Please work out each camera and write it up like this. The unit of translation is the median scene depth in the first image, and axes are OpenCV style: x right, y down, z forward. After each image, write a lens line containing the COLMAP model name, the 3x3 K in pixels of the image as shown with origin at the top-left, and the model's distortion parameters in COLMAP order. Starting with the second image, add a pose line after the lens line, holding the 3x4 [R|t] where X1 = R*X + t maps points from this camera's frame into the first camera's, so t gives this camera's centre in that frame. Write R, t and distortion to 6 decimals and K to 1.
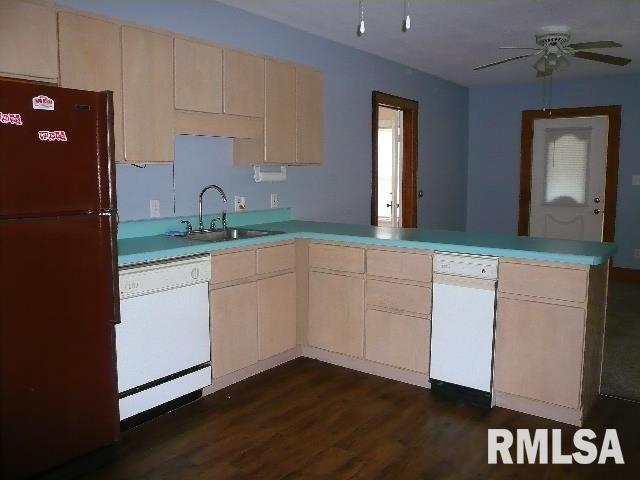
lens RADIAL K [[551.4, 0, 323.3], [0, 551.4, 241.4], [0, 0, 1]] dist [-0.099500, 0.072785]
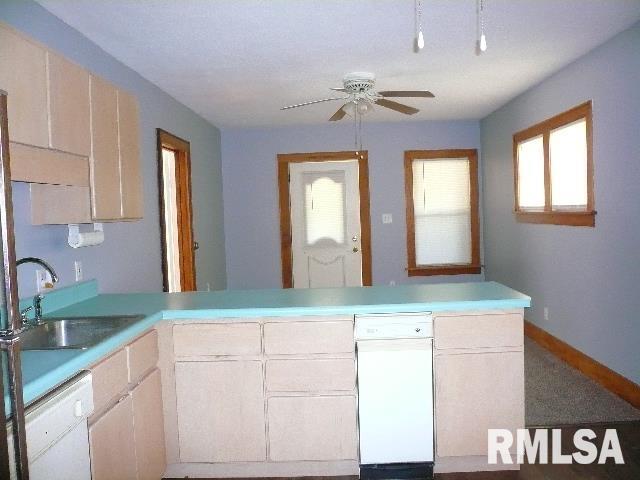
lens RADIAL K [[551.4, 0, 321.6], [0, 551.4, 235.5], [0, 0, 1]] dist [-0.099500, 0.072785]
pose [[0.814608, -0.058808, 0.577024, -0.272034], [0.109369, 0.992574, -0.053242, -0.053857], [-0.569608, 0.106480, 0.814990, 0.261552]]
